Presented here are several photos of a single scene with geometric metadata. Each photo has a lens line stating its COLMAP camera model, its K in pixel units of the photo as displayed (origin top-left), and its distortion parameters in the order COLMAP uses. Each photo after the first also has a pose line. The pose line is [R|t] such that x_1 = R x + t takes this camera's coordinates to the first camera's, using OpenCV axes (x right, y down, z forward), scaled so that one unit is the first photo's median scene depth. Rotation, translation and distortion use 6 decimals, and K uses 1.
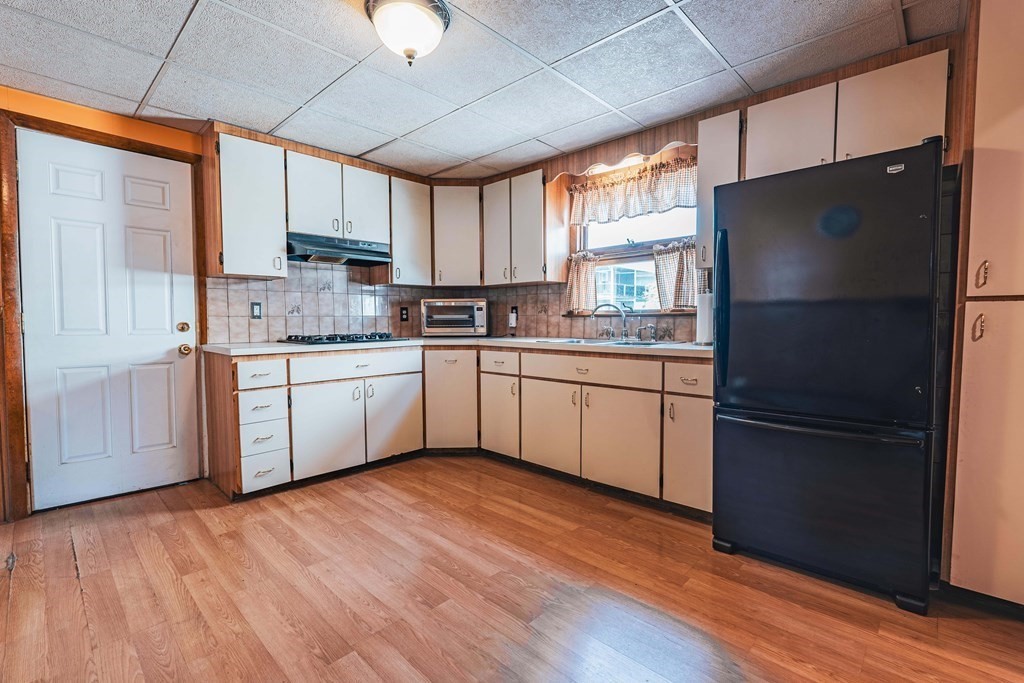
lens RADIAL K [[457.1, 0, 506.7], [0, 457.1, 341.2], [0, 0, 1]] dist [-0.004598, -0.001371]
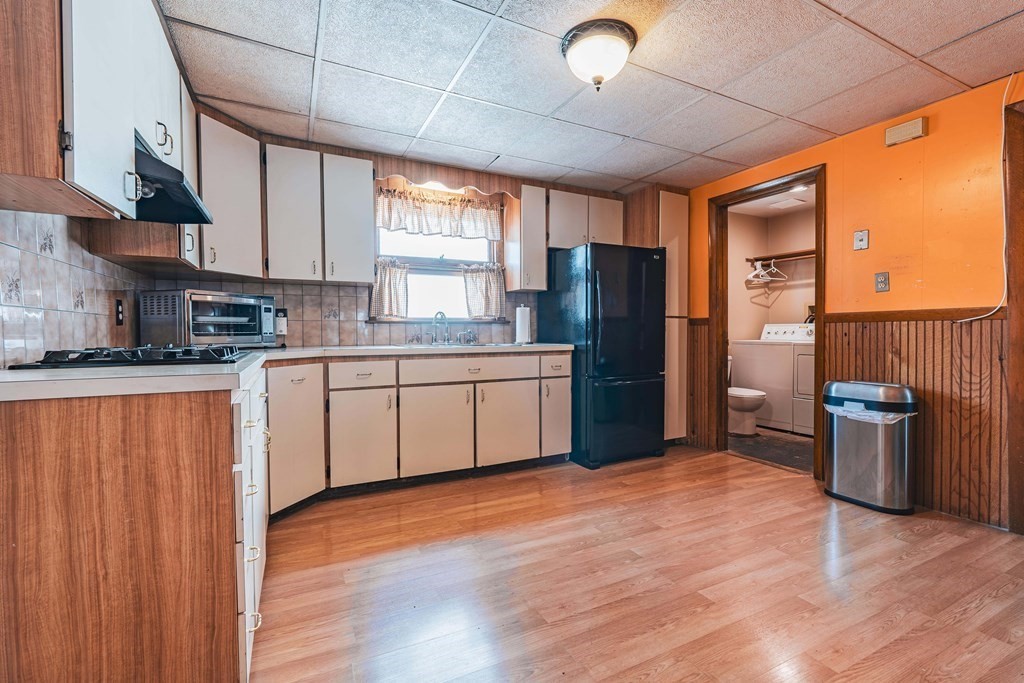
lens RADIAL K [[457.1, 0, 511.8], [0, 457.1, 342.4], [0, 0, 1]] dist [-0.004598, -0.001371]
pose [[0.328199, -0.017986, 0.944437, -0.757430], [0.049006, 0.998797, 0.001991, -0.001371], [-0.943337, 0.045629, 0.328685, 0.485115]]
